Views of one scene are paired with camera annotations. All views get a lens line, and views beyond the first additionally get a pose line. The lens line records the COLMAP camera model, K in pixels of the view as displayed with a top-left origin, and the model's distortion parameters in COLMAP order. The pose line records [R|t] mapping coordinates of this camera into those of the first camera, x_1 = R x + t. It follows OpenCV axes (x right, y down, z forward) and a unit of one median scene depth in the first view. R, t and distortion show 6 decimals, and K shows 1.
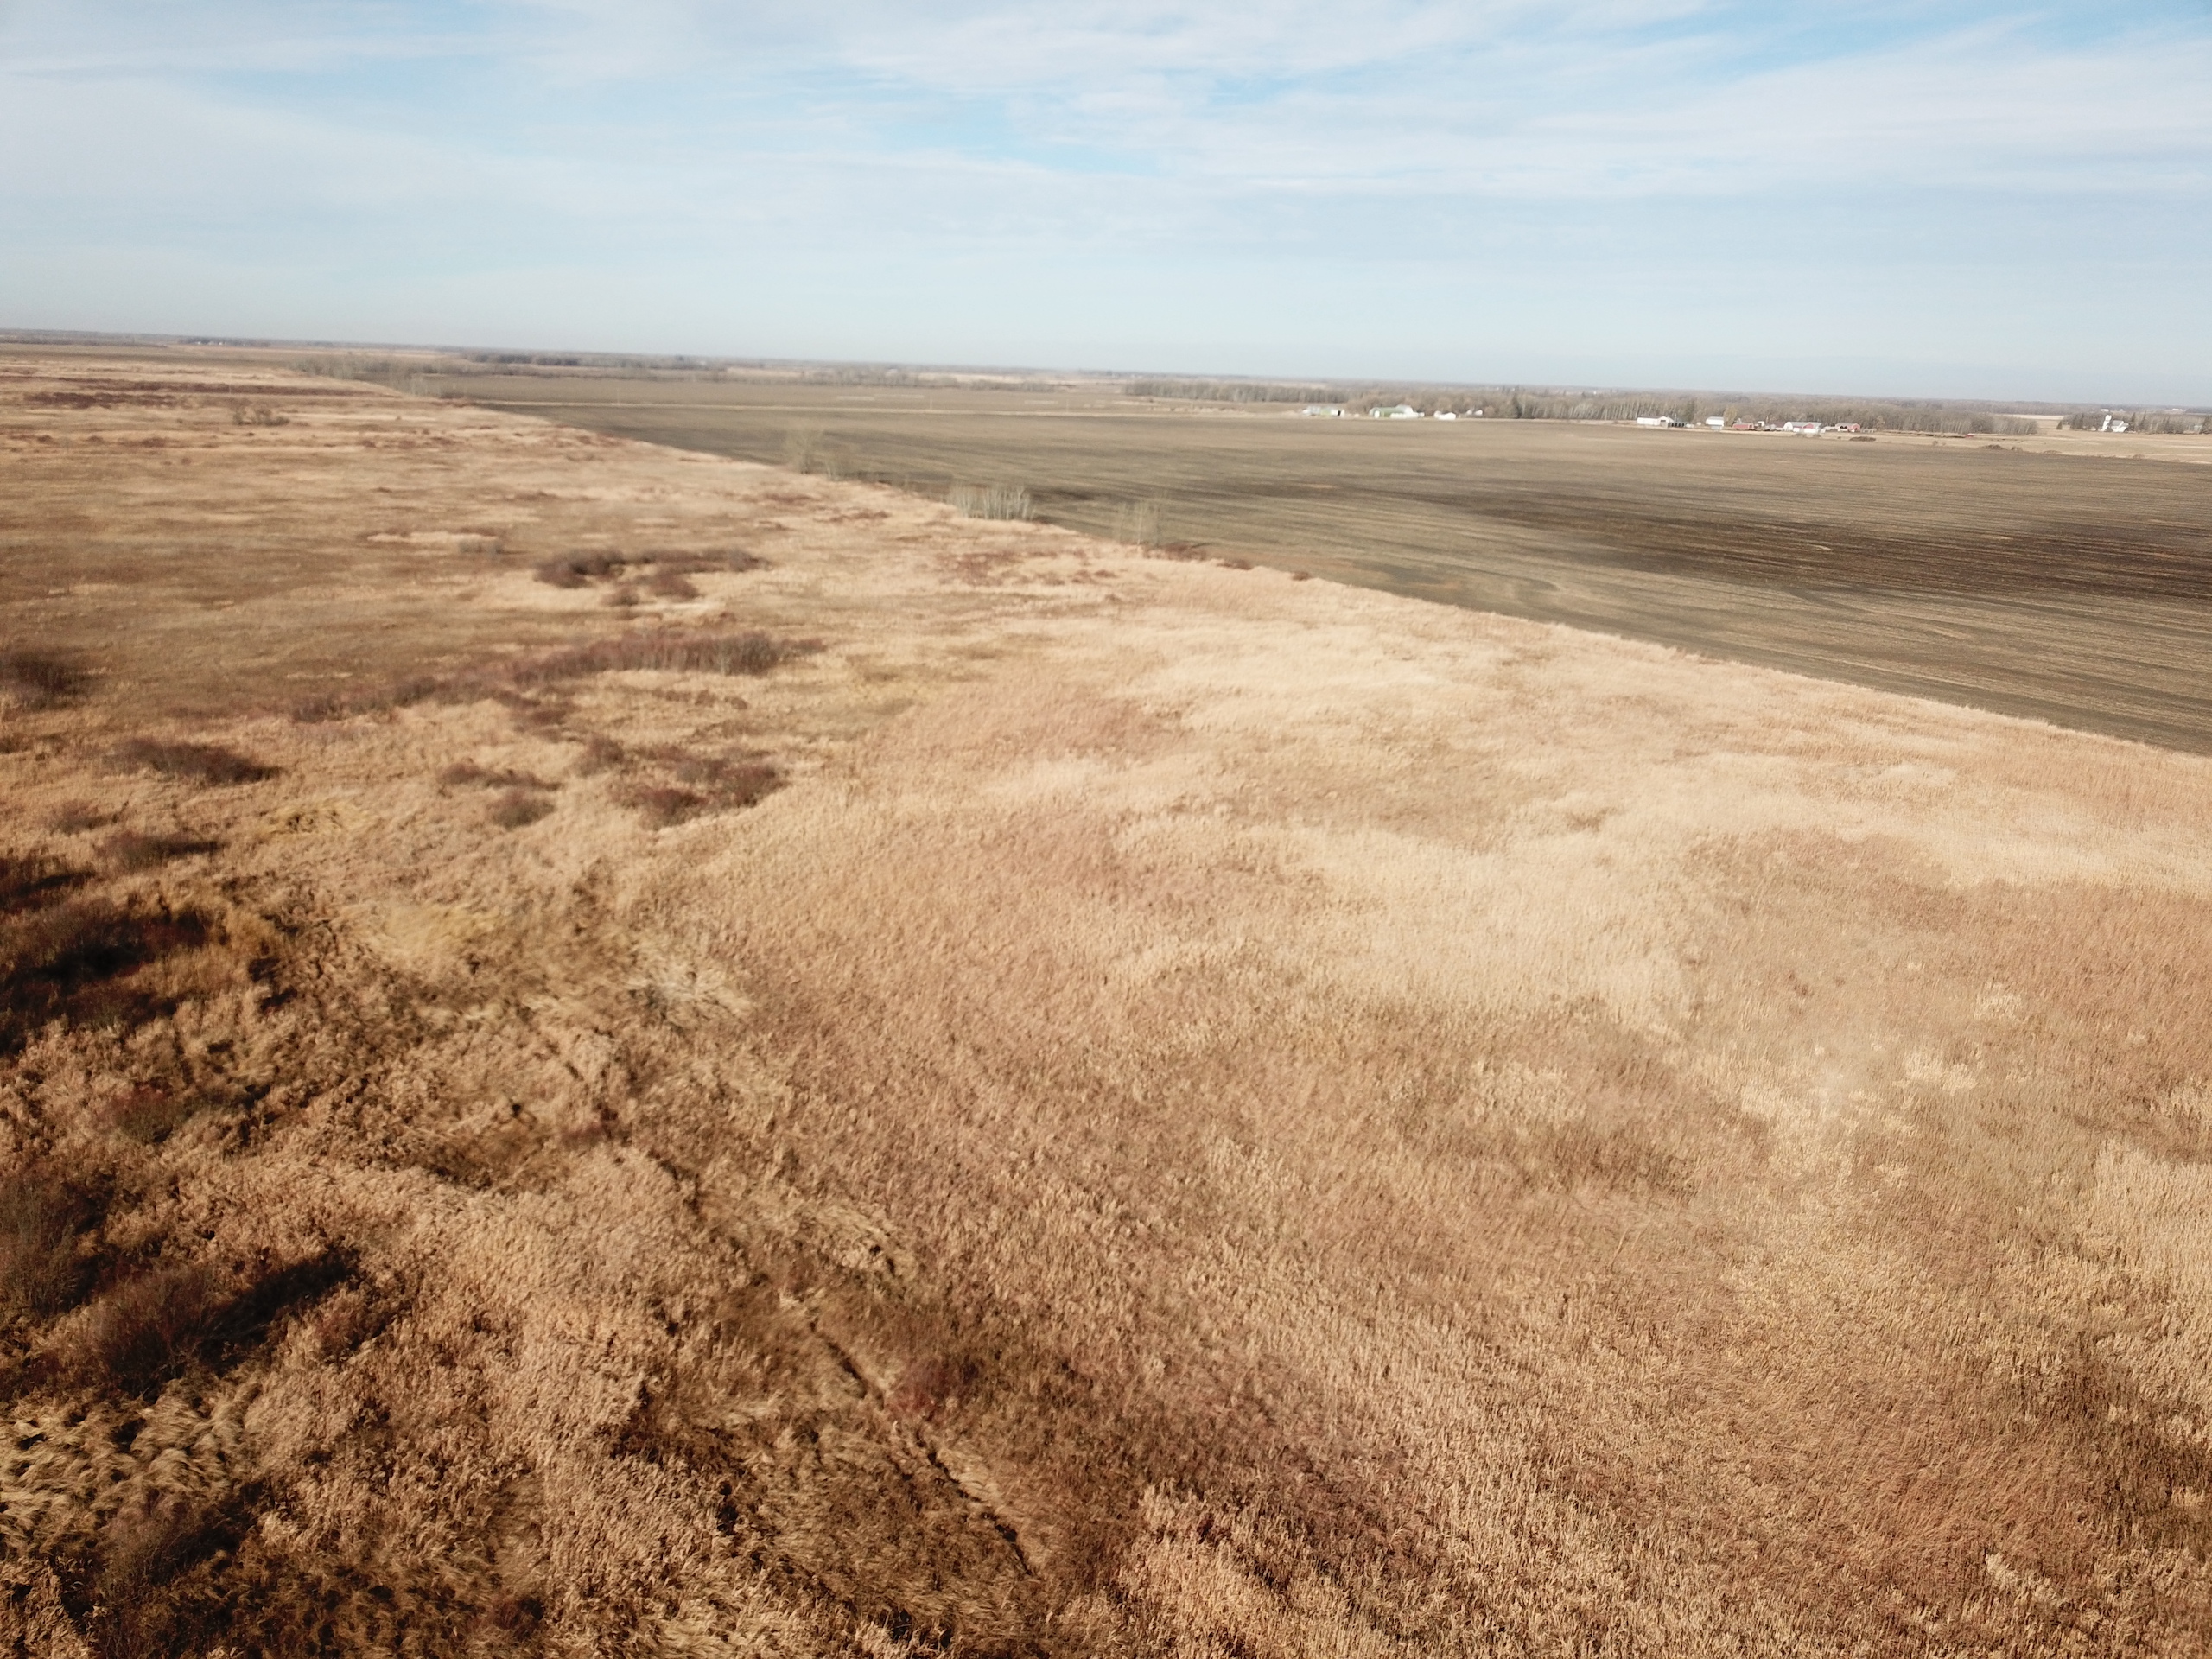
lens RADIAL K [[1689.7, 0, 1084.1], [0, 1689.7, 845.7], [0, 0, 1]] dist [0.024697, -0.006322]
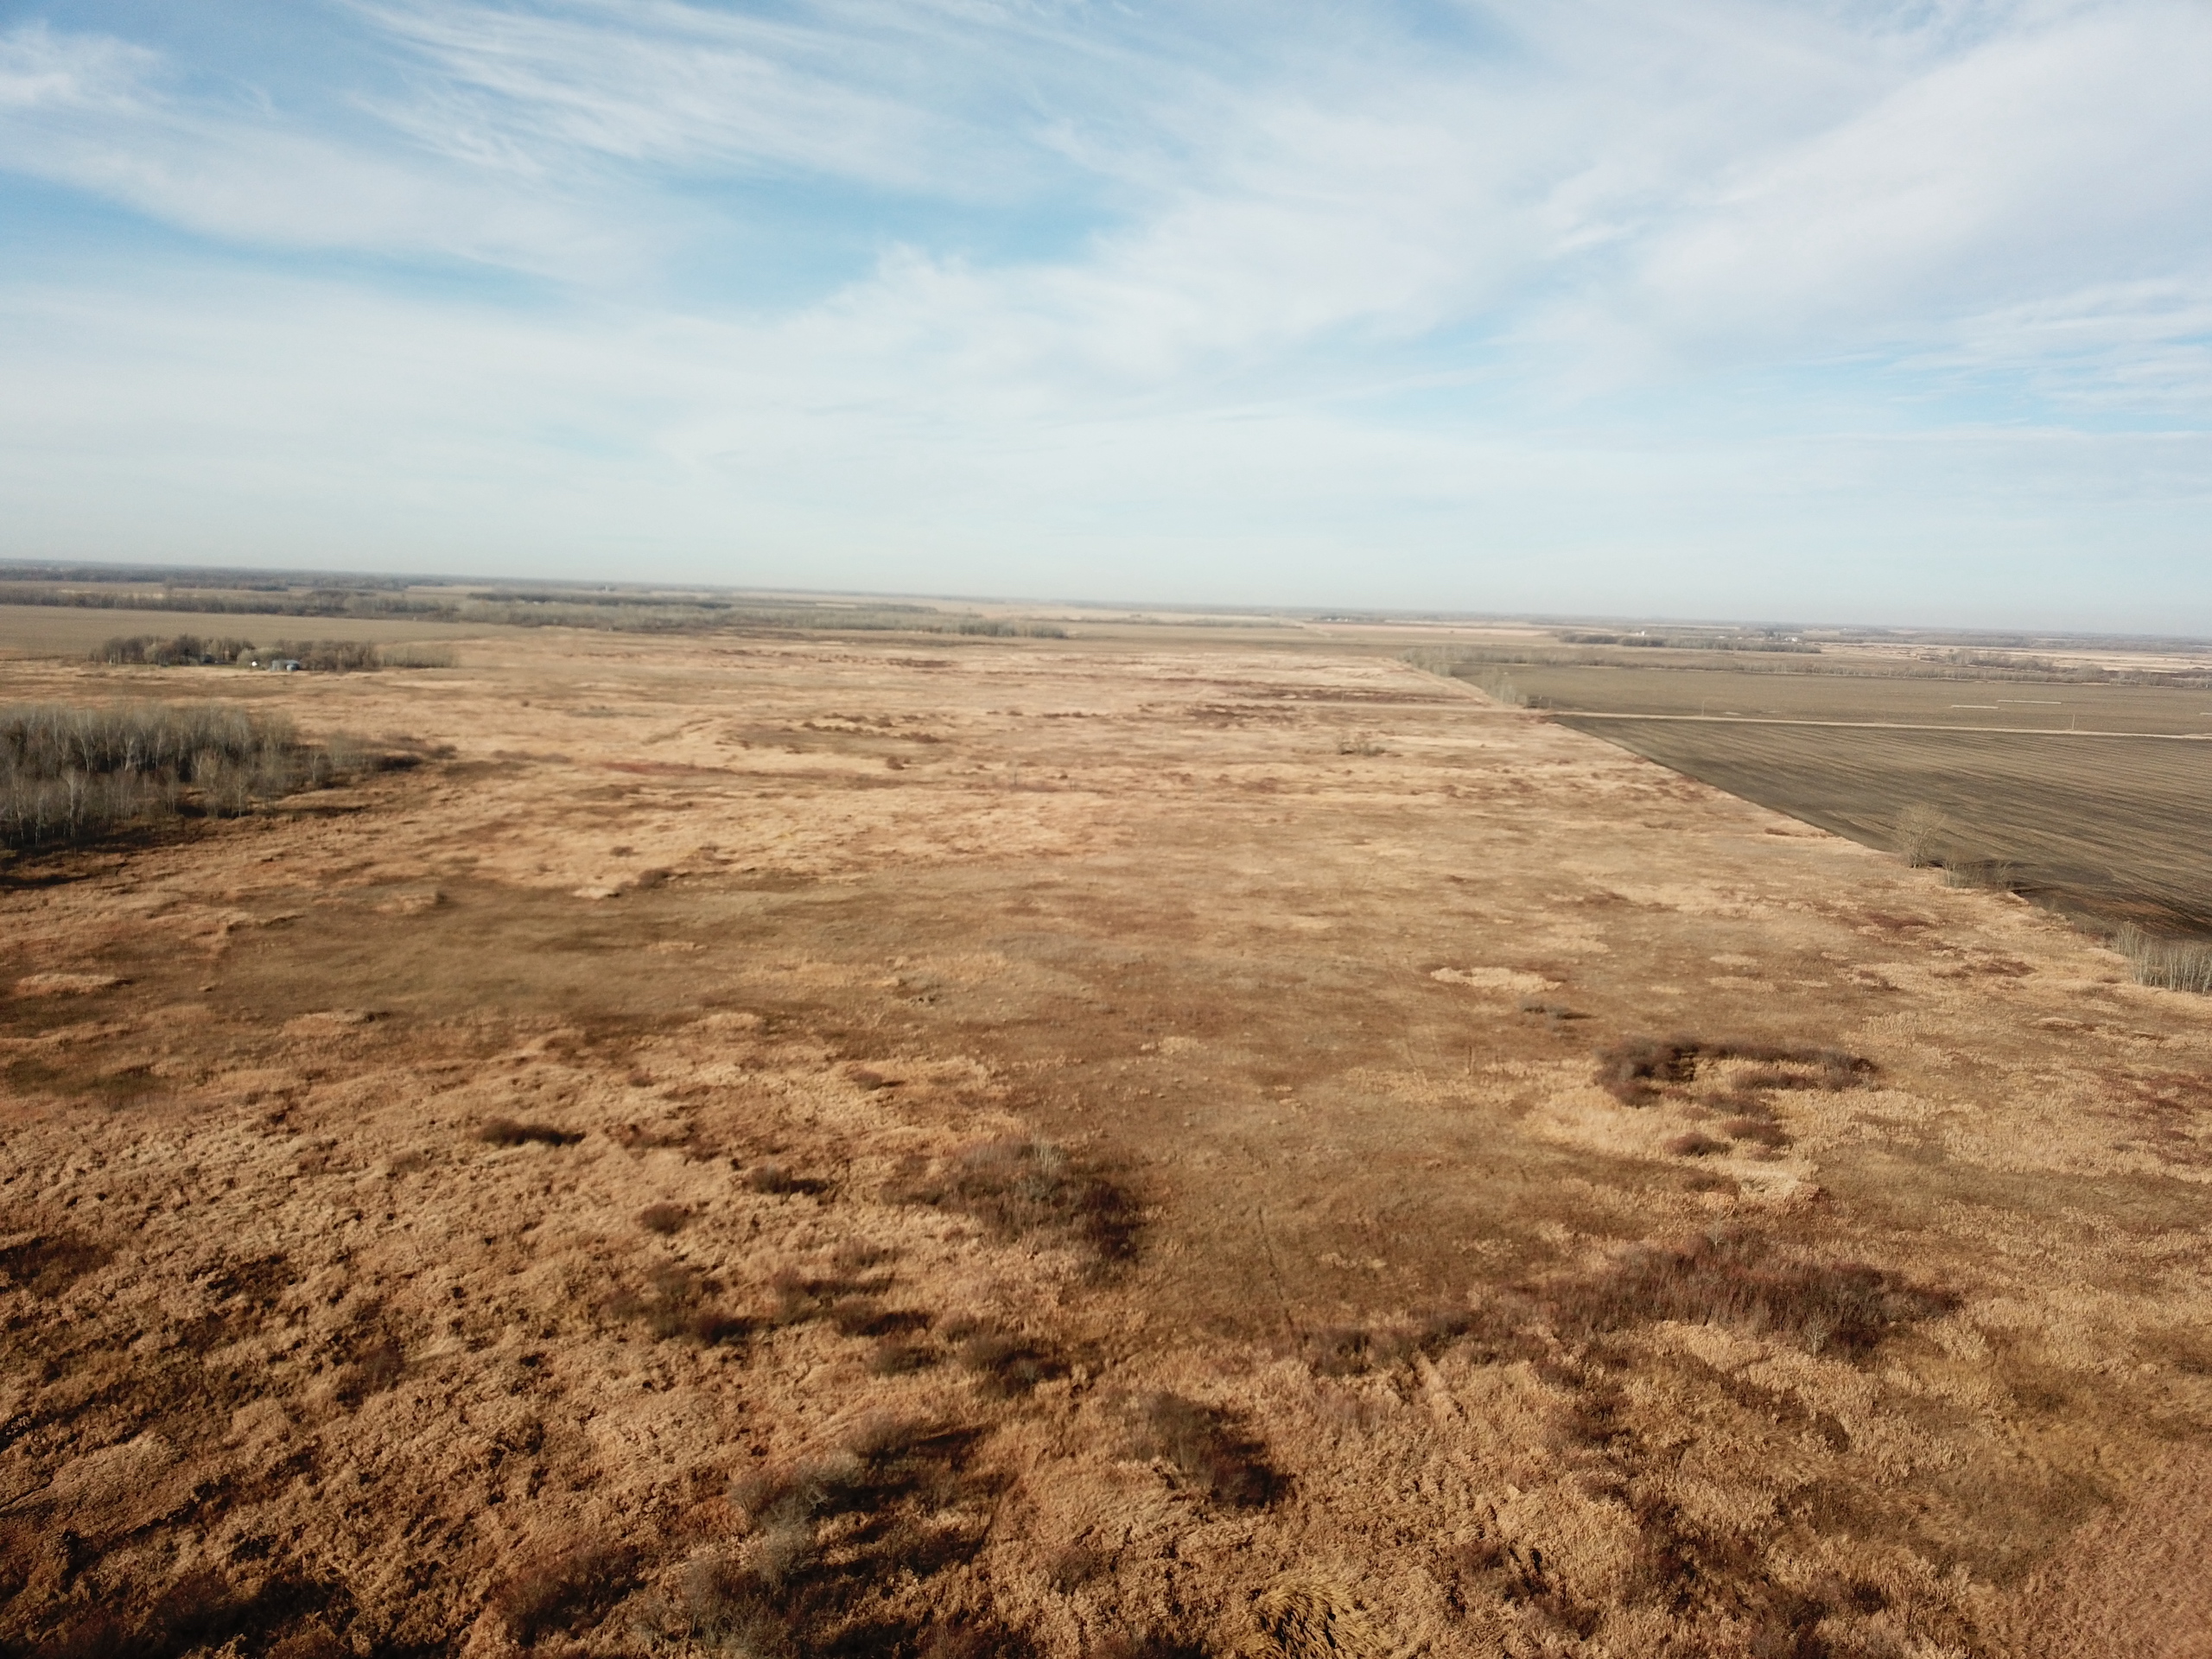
lens RADIAL K [[1689.7, 0, 1084.1], [0, 1689.7, 845.7], [0, 0, 1]] dist [0.024697, -0.006322]
pose [[0.822125, 0.078892, -0.563814, -0.120926], [-0.161159, 0.982093, -0.097573, -0.381151], [0.546020, 0.171081, 0.820118, 0.219716]]
